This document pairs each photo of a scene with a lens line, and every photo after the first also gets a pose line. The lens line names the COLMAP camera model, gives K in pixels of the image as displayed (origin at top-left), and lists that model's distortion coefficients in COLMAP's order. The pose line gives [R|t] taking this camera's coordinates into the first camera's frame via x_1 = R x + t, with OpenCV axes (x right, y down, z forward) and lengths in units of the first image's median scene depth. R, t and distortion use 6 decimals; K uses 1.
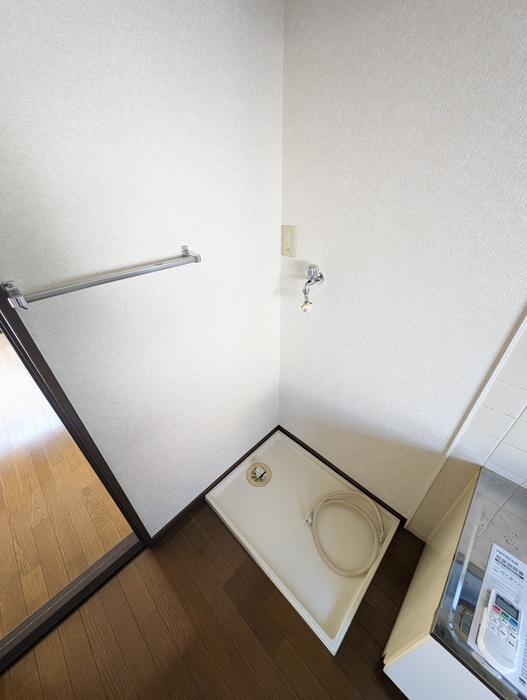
lens RADIAL K [[261.6, 0, 269.3], [0, 261.6, 348.0], [0, 0, 1]] dist [0.000314, -0.000128]
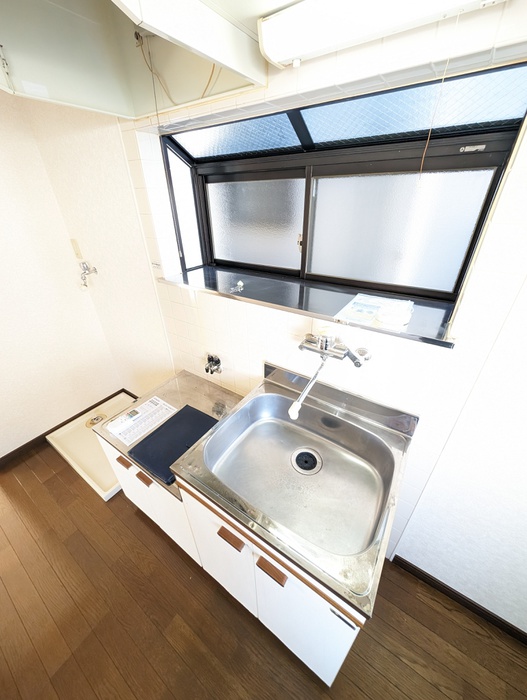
lens RADIAL K [[261.6, 0, 269.3], [0, 261.6, 348.0], [0, 0, 1]] dist [0.000314, -0.000128]
pose [[0.985209, -0.070216, 0.156308, 0.814934], [0.081112, 0.994619, -0.064453, 0.341142], [-0.150942, 0.076178, 0.985603, -0.608767]]
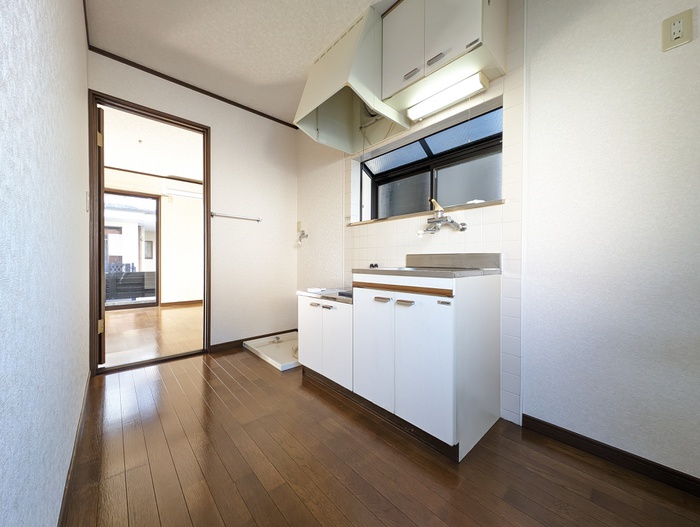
lens RADIAL K [[261.6, 0, 350.0], [0, 261.6, 263.5], [0, 0, 1]] dist [0.000314, -0.000128]
pose [[0.996611, 0.026461, -0.077889, 0.731548], [-0.064560, 0.838392, -0.541230, 1.212533], [0.050980, 0.544424, 0.837259, -0.947077]]
